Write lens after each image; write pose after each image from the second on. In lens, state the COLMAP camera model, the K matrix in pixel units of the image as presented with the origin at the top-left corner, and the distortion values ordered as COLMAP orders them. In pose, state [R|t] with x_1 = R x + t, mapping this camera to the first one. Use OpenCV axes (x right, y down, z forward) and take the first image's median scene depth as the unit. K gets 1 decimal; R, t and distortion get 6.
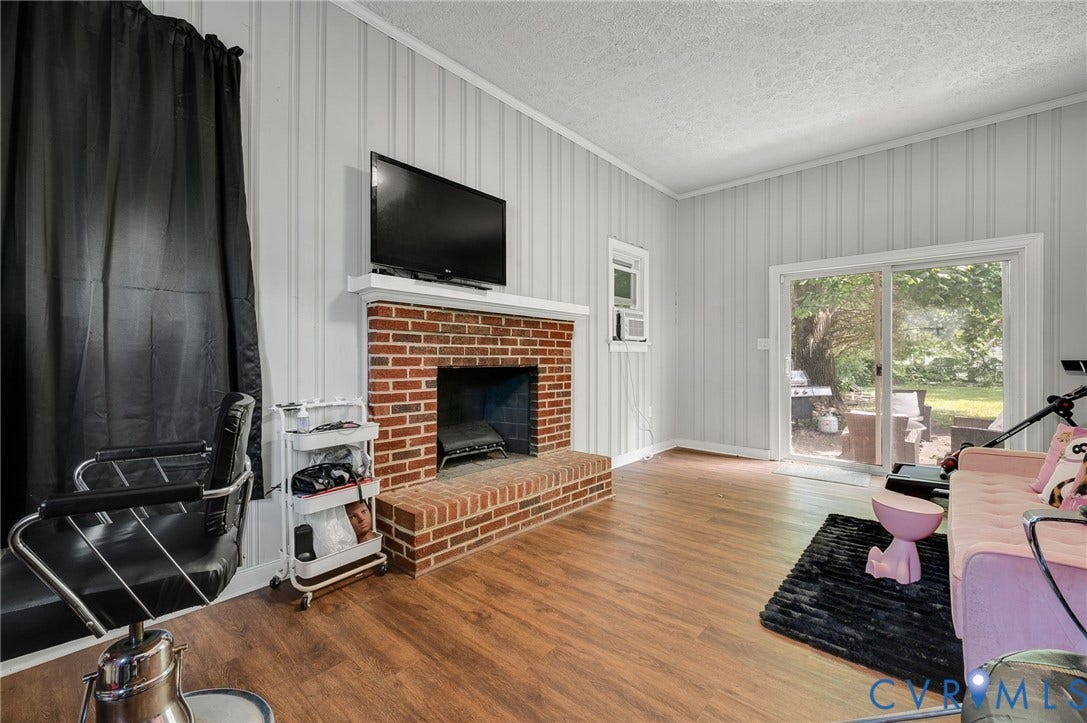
lens RADIAL K [[441.6, 0, 538.3], [0, 441.6, 360.8], [0, 0, 1]] dist [-0.002044, 0.000073]
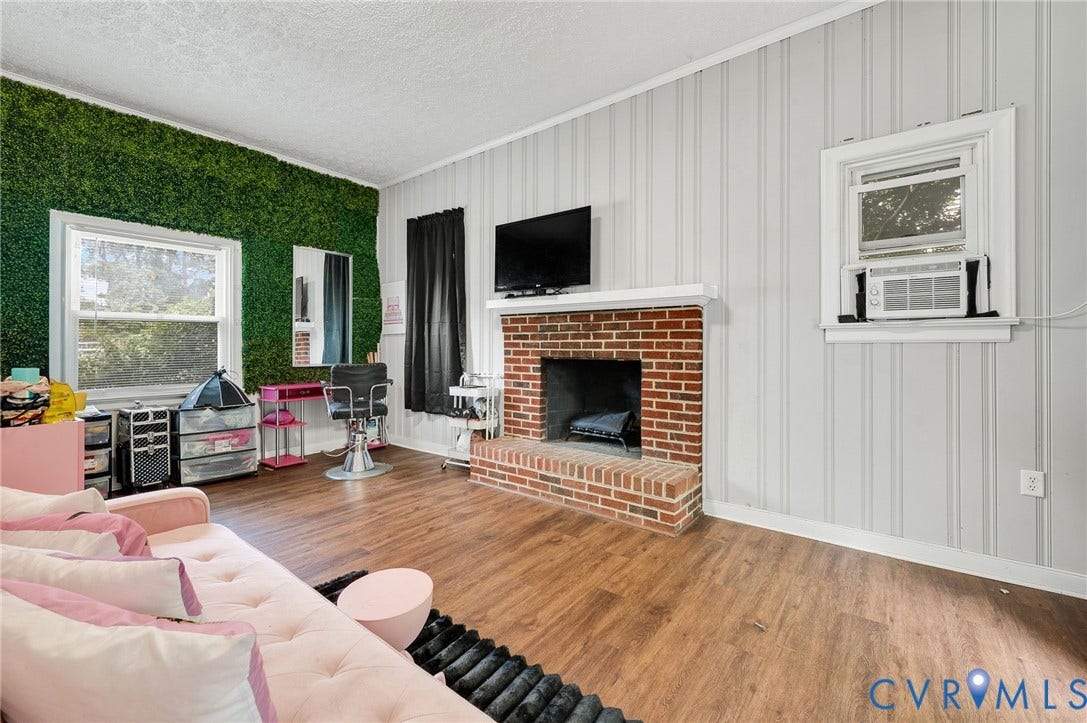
lens RADIAL K [[441.6, 0, 538.8], [0, 441.6, 349.9], [0, 0, 1]] dist [-0.002044, 0.000073]
pose [[0.084929, 0.004327, -0.996378, 0.995639], [-0.010808, 0.999936, 0.003421, -0.012077], [0.996328, 0.010478, 0.084971, 0.786880]]
